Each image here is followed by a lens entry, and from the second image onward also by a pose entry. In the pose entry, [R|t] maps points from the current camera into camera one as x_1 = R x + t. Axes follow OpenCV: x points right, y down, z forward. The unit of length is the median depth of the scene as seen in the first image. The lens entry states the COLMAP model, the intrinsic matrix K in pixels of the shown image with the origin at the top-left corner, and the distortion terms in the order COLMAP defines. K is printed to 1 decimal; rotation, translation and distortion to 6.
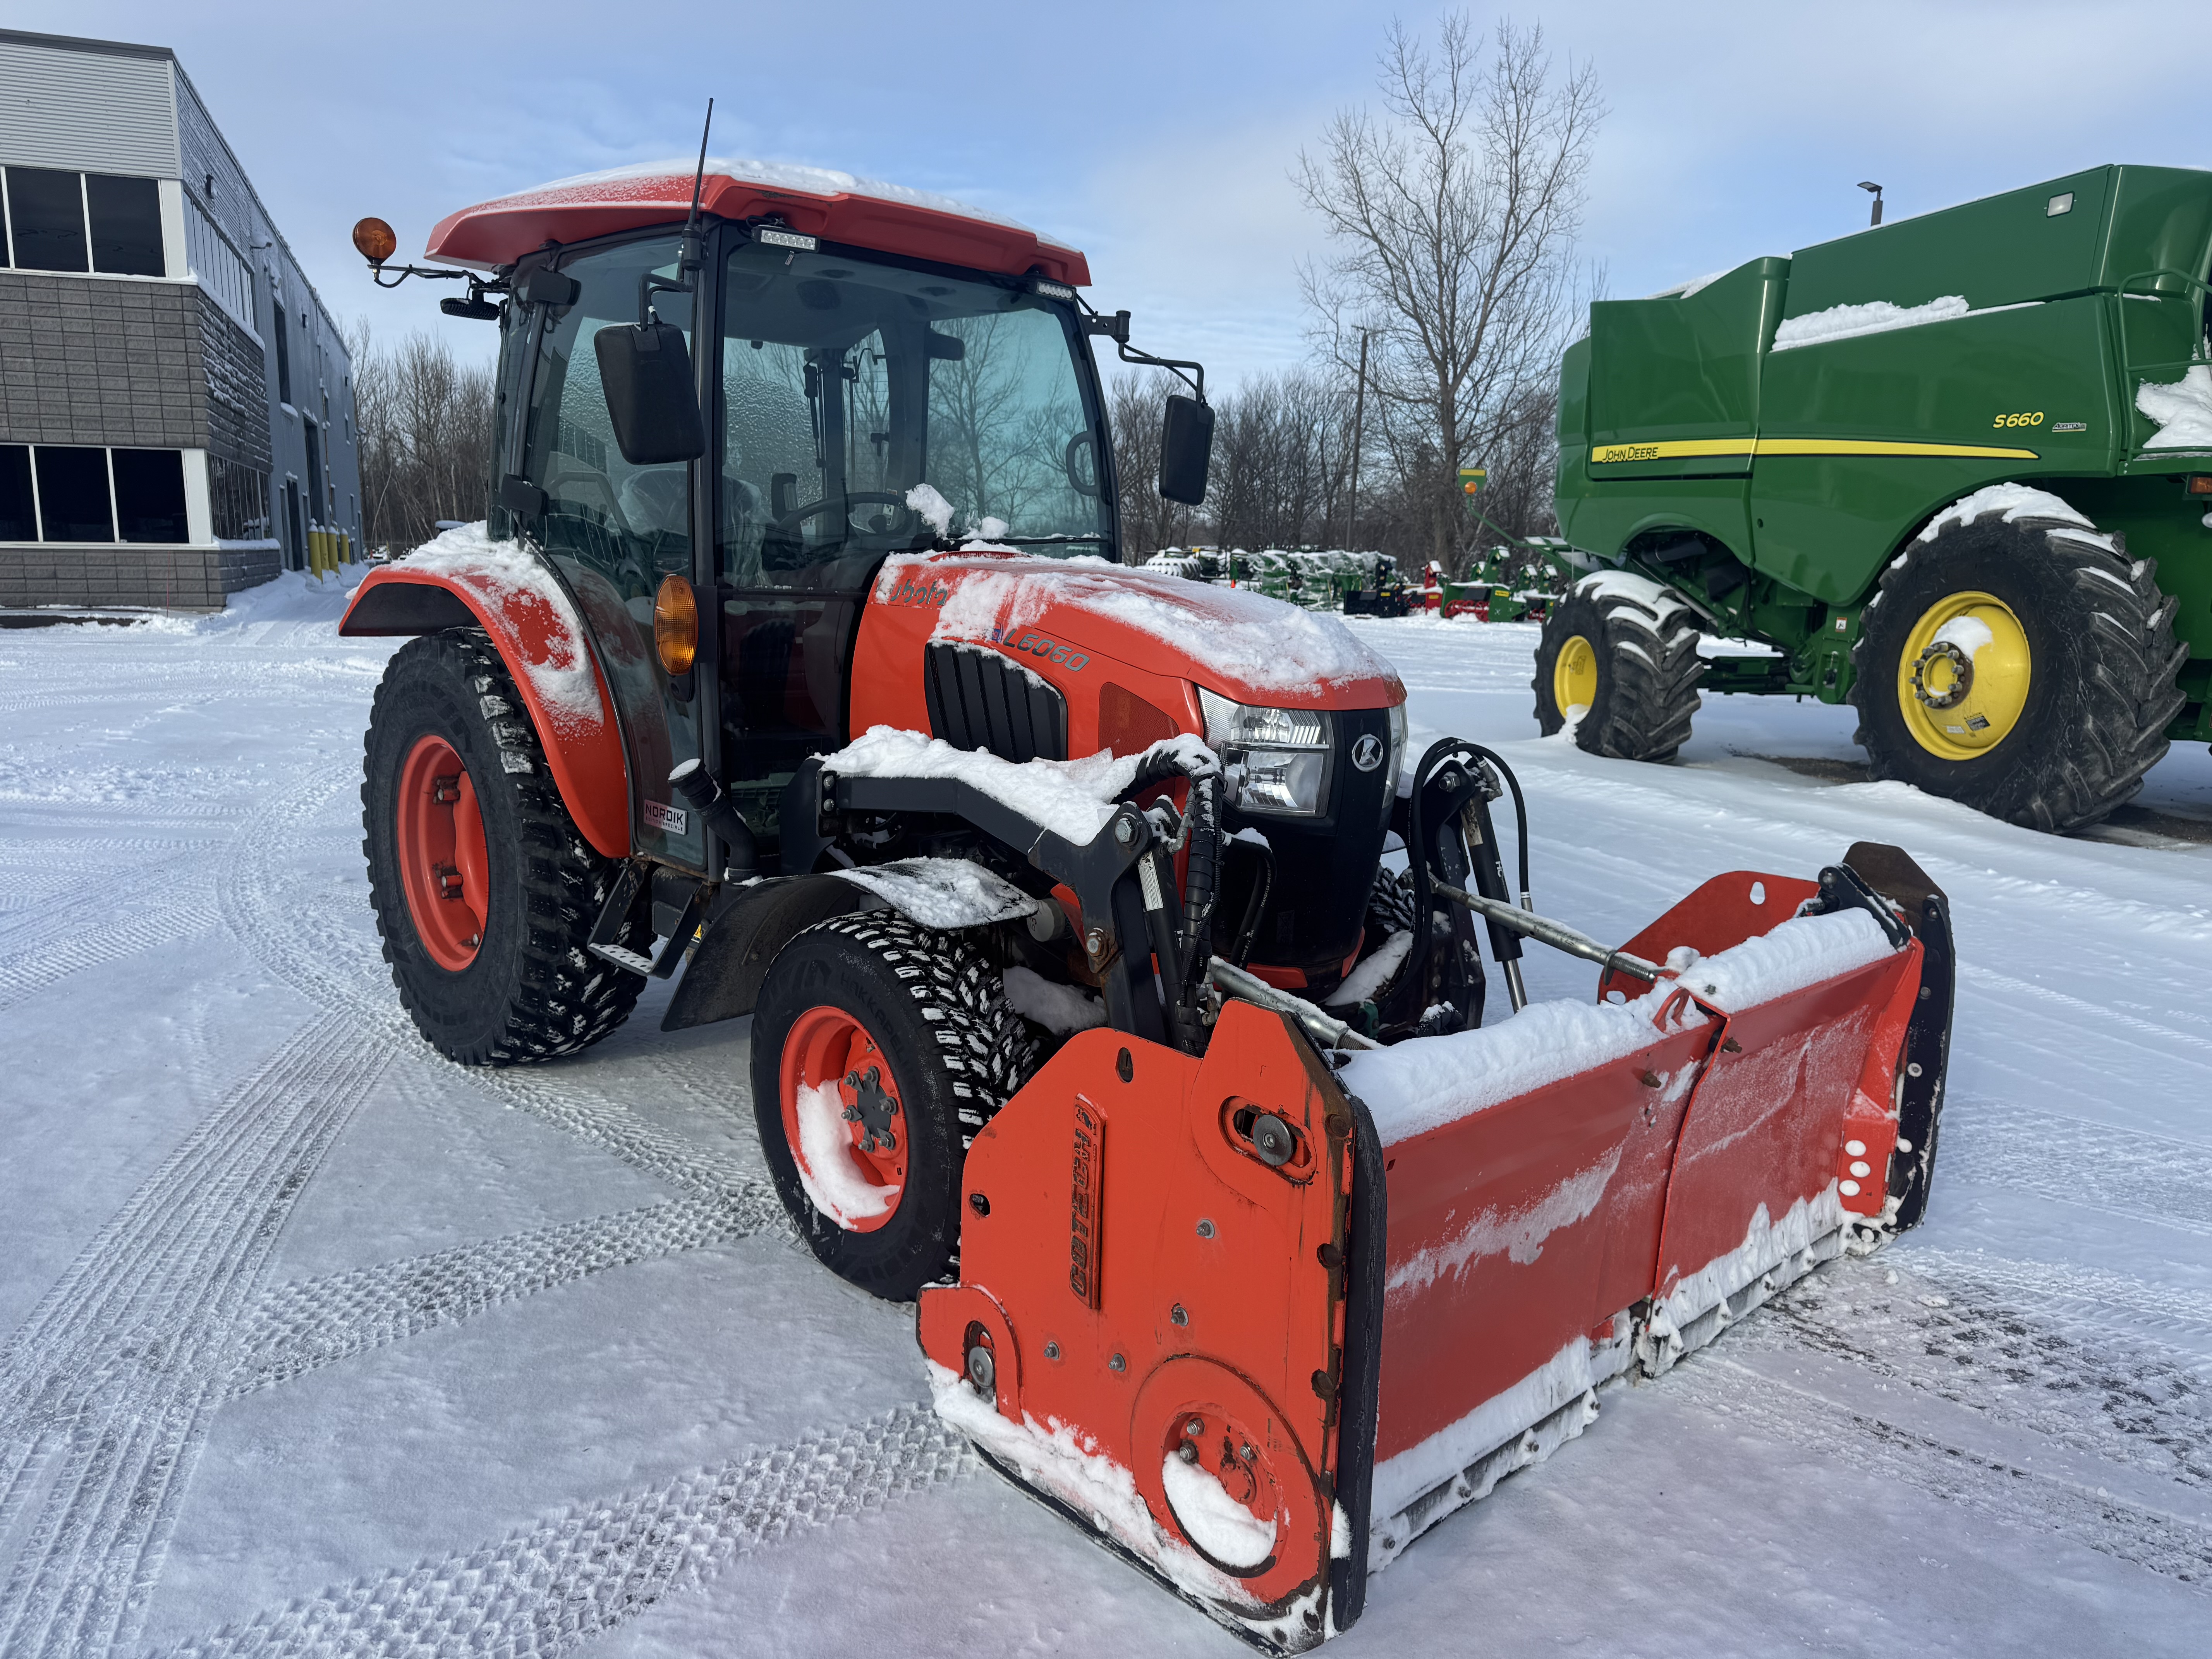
lens RADIAL K [[1563.1, 0, 1104.9], [0, 1563.1, 839.5], [0, 0, 1]] dist [0.113453, -0.189607]
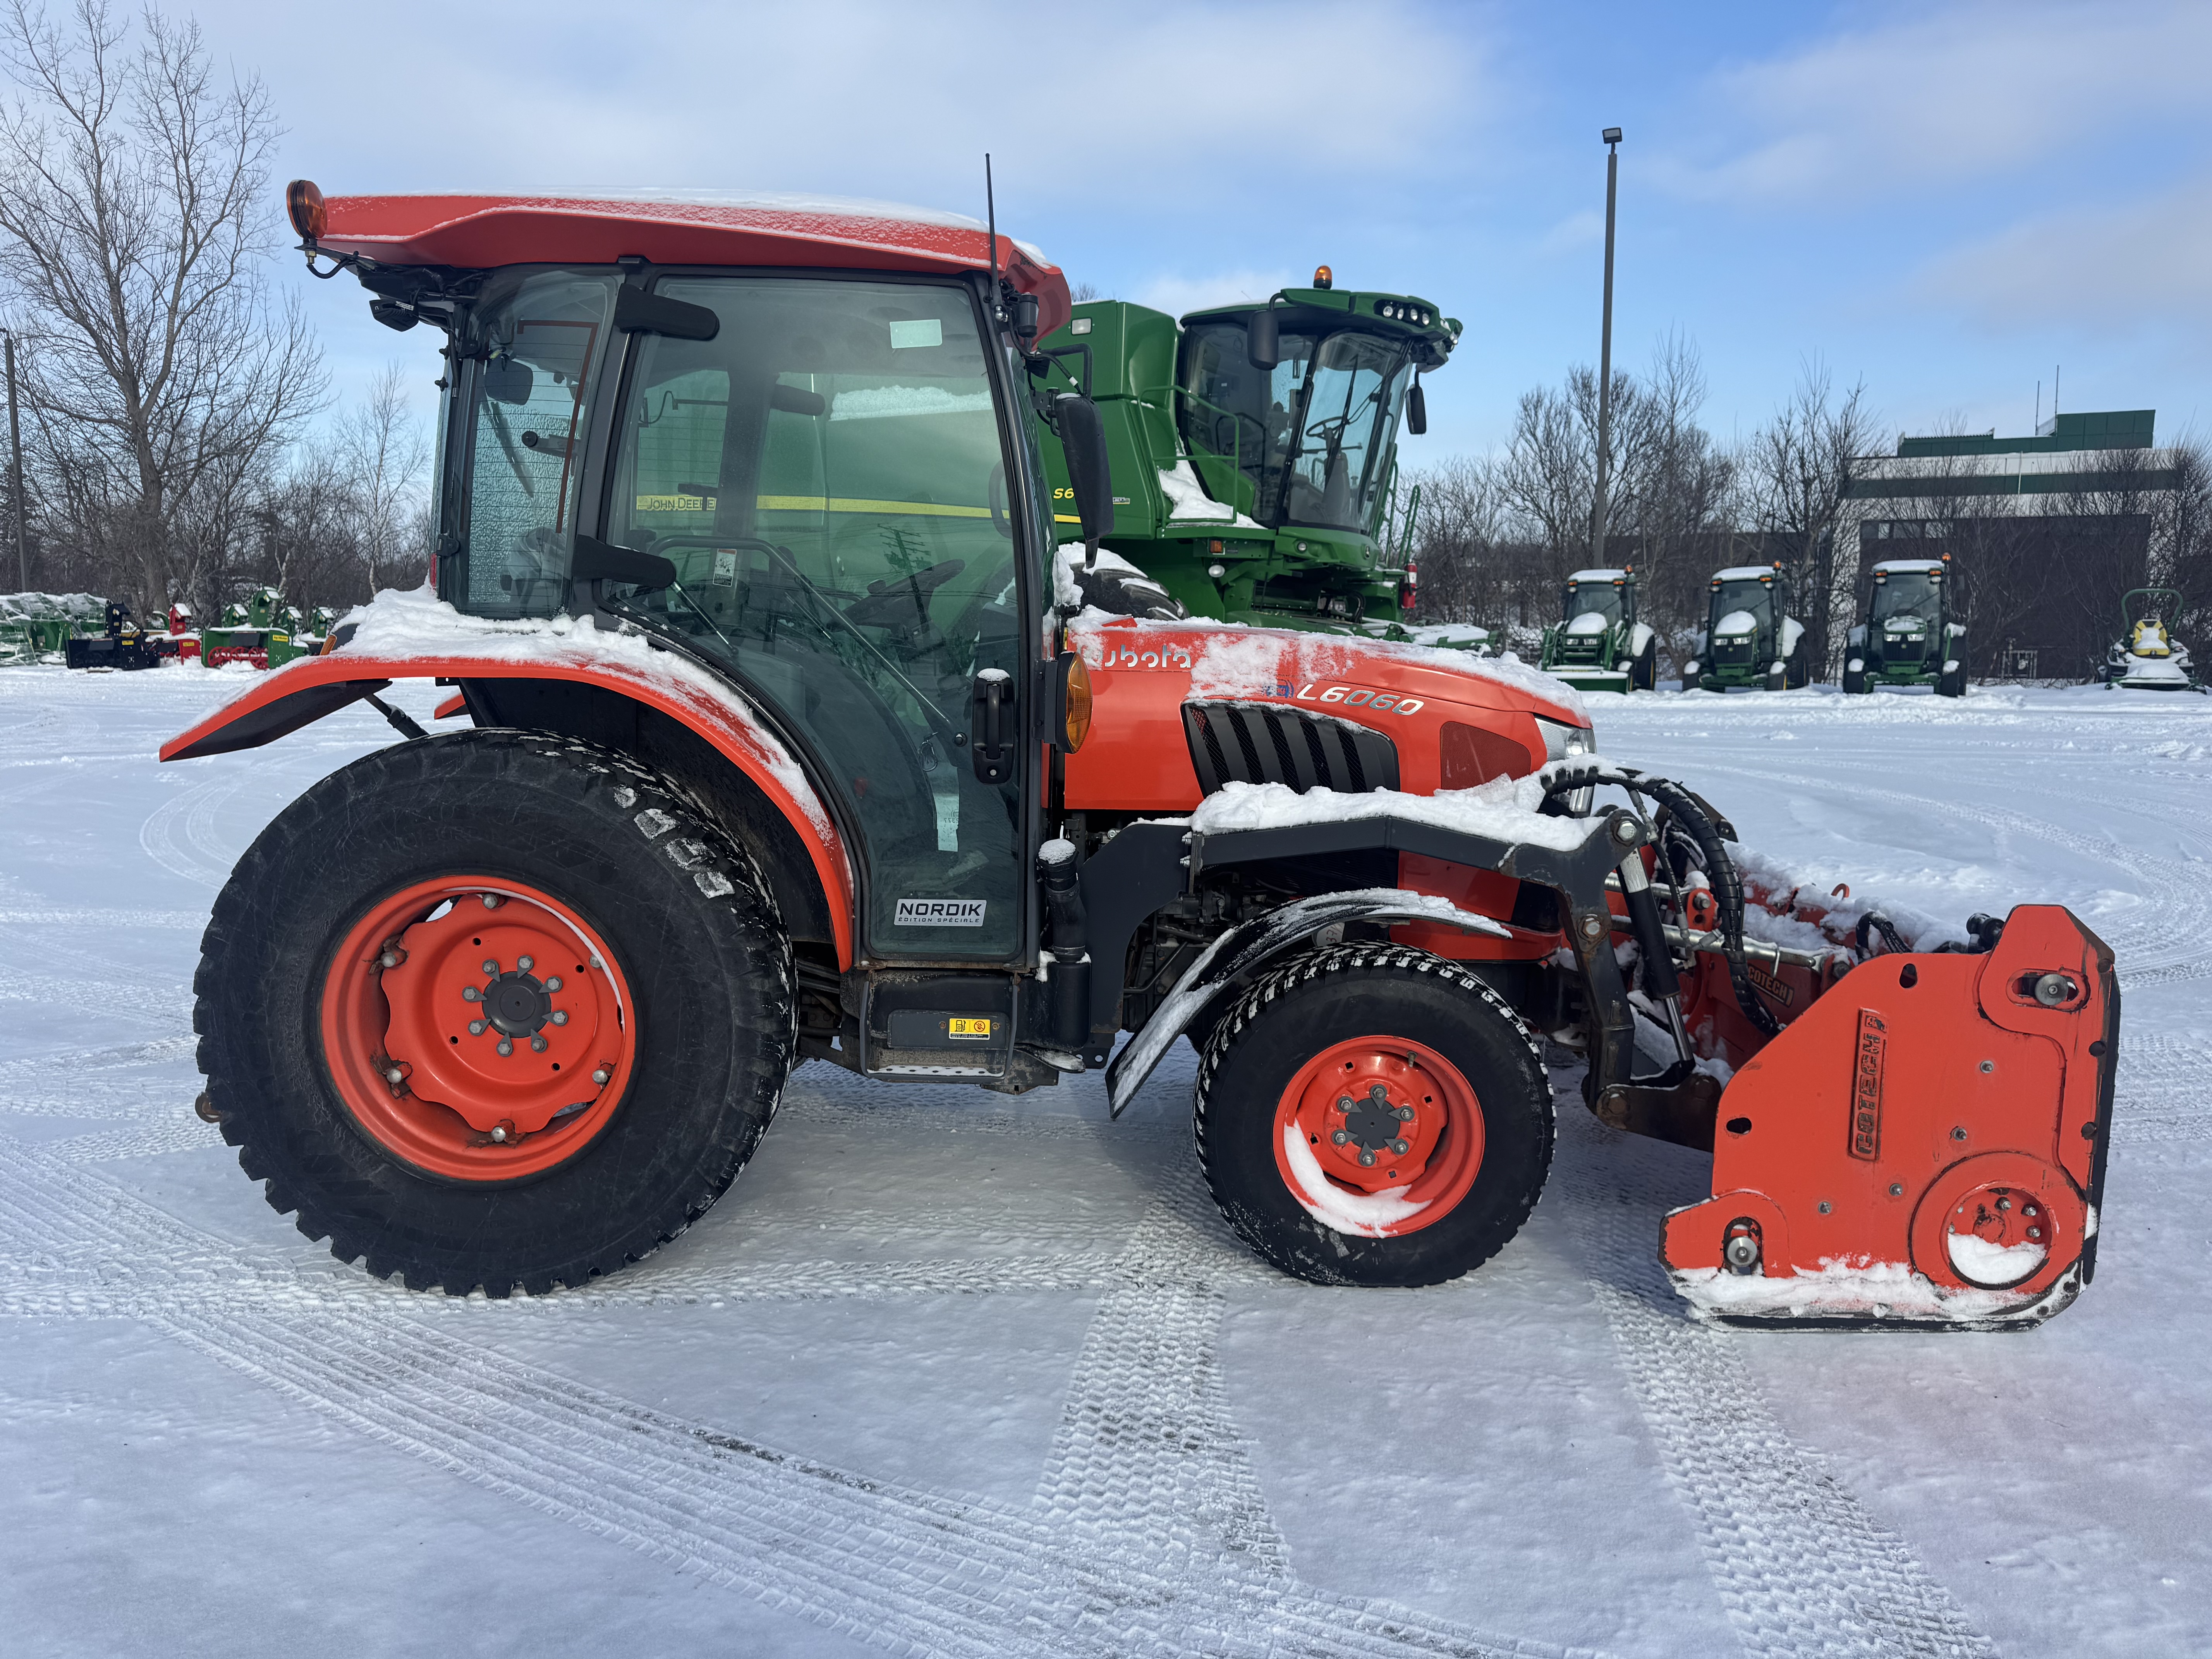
lens RADIAL K [[1570.7, 0, 1106.0], [0, 1570.7, 829.5], [0, 0, 1]] dist [0.045635, -0.043680]
pose [[0.687788, -0.121955, 0.715594, -0.335106], [0.142294, 0.989312, 0.031838, -0.030312], [-0.711829, 0.079928, 0.697790, 0.113560]]
